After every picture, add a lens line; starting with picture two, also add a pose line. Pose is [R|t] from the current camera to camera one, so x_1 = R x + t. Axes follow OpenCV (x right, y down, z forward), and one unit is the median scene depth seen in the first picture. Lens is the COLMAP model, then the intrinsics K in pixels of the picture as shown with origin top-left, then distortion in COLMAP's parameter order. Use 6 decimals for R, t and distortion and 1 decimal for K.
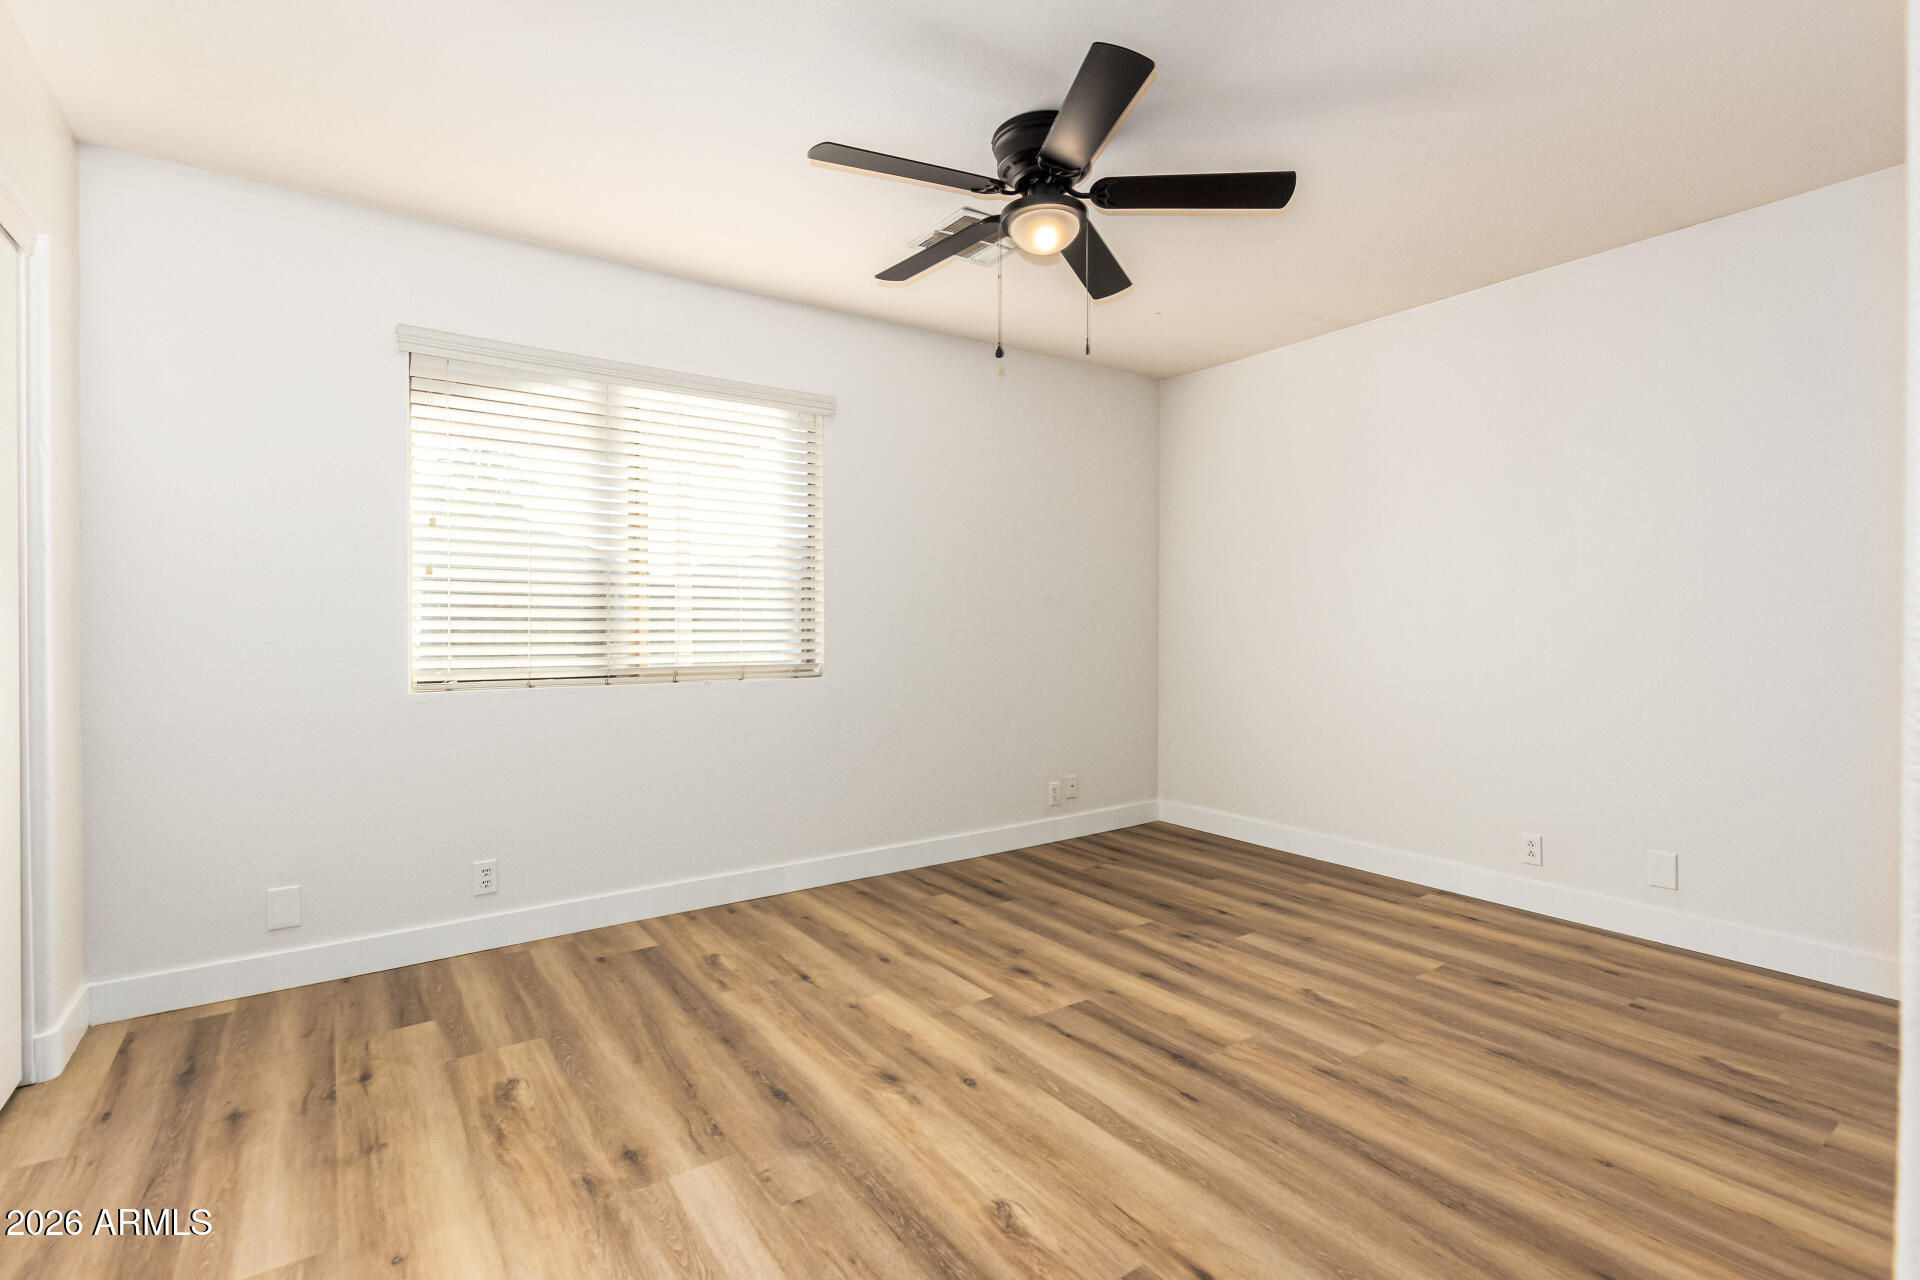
lens RADIAL K [[893.6, 0, 960.0], [0, 893.6, 640.0], [0, 0, 1]] dist [0.001728, 0.000077]
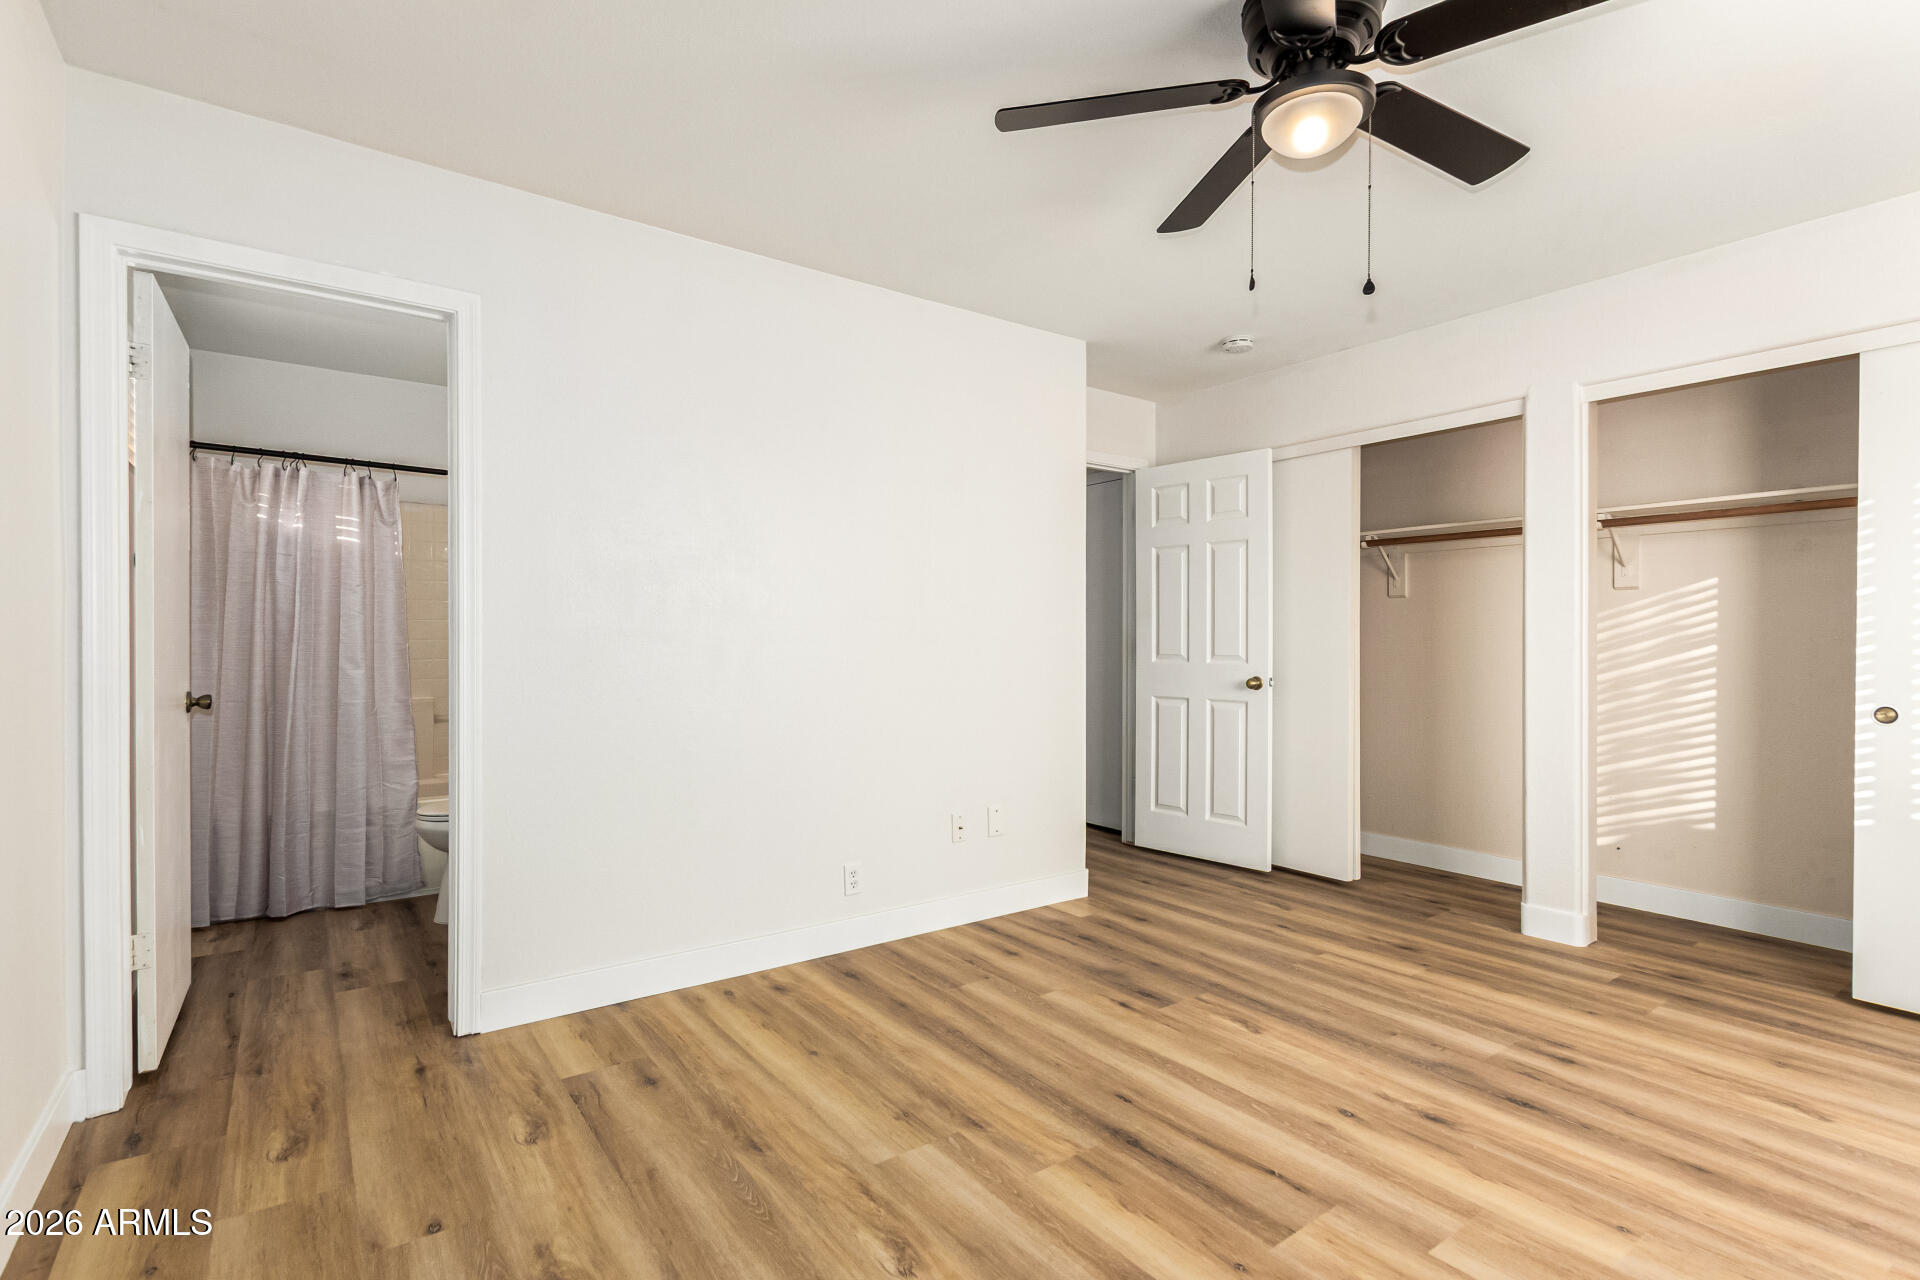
lens RADIAL K [[893.6, 0, 960.0], [0, 893.6, 640.0], [0, 0, 1]] dist [0.001728, 0.000077]
pose [[-0.999742, 0.002824, -0.022536, 0.443617], [0.002435, 0.999848, 0.017269, -0.037655], [0.022582, 0.017210, -0.999597, 1.916943]]
